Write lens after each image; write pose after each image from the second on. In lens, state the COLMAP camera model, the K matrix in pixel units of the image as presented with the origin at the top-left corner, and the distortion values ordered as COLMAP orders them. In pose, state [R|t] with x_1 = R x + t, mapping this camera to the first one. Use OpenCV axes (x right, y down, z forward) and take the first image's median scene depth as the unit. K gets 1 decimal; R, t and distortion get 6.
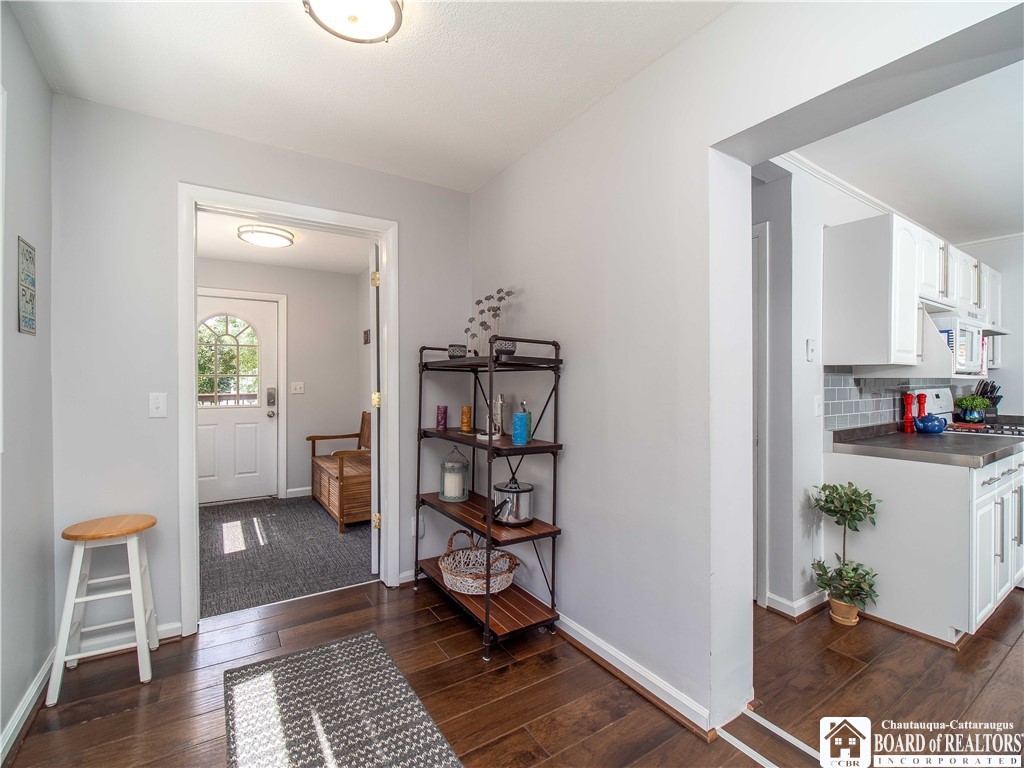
lens RADIAL K [[466.5, 0, 512.8], [0, 466.5, 382.0], [0, 0, 1]] dist [0.004863, -0.003434]
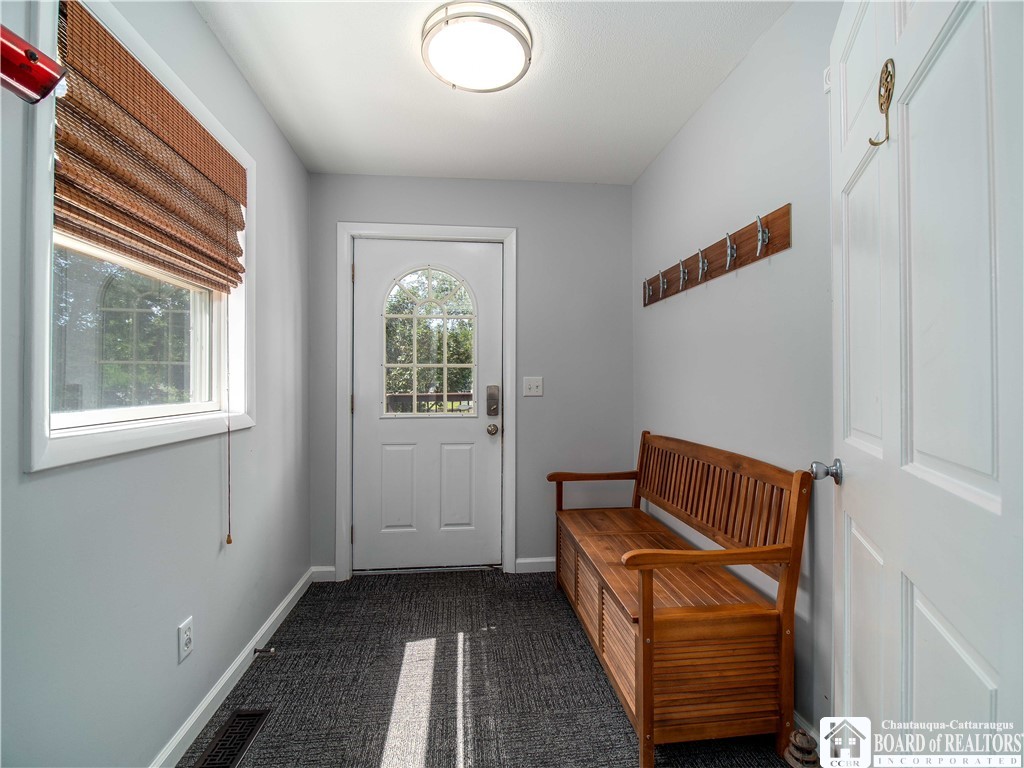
lens RADIAL K [[466.5, 0, 510.8], [0, 466.5, 383.5], [0, 0, 1]] dist [0.004863, -0.003434]
pose [[0.895975, 0.000515, -0.444105, -0.233017], [-0.001777, 0.999995, -0.002424, 0.010917], [0.444102, 0.002961, 0.895972, 0.477921]]
